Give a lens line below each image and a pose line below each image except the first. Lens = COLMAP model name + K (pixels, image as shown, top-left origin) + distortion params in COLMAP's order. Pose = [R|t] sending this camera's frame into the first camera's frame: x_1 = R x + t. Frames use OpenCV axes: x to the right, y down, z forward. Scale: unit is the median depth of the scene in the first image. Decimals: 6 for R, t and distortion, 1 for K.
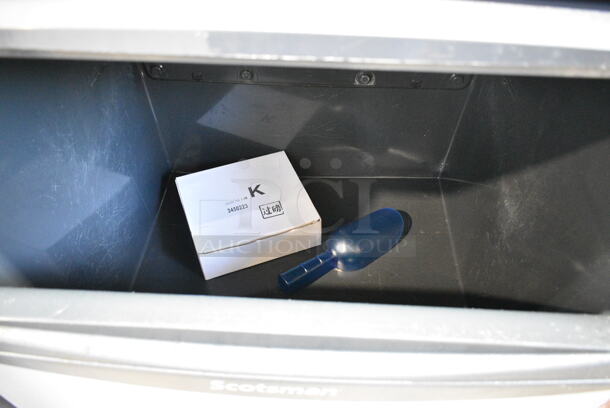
lens RADIAL K [[467.0, 0, 304.3], [0, 467.0, 204.1], [0, 0, 1]] dist [-0.001176, -0.000172]
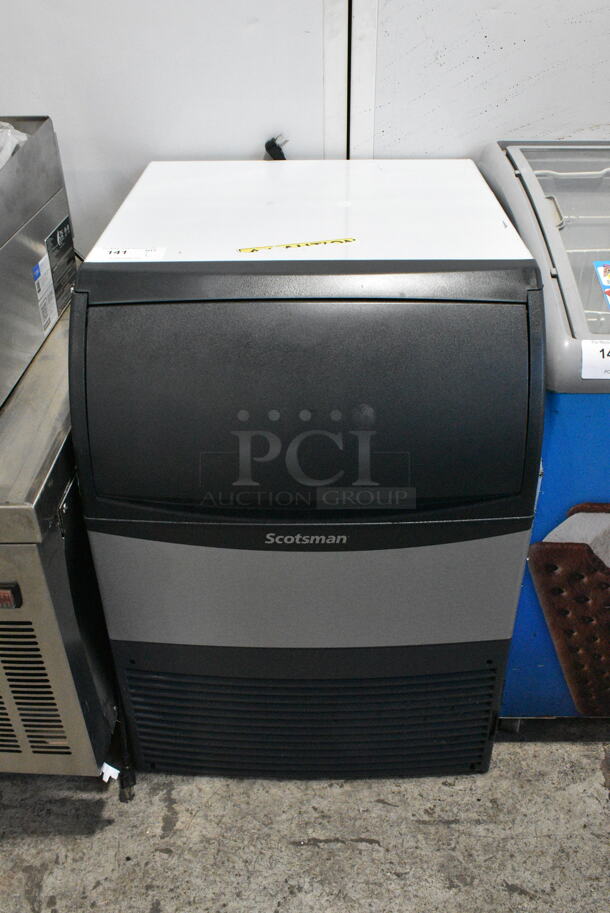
lens RADIAL K [[865.1, 0, 305.3], [0, 865.1, 456.2], [0, 0, 1]] dist [0.007693, 0.000000]
pose [[0.998616, -0.014574, 0.050541, -0.091626], [0.018880, 0.996135, -0.085781, 0.157797], [-0.049095, 0.086616, 0.995031, -0.832744]]
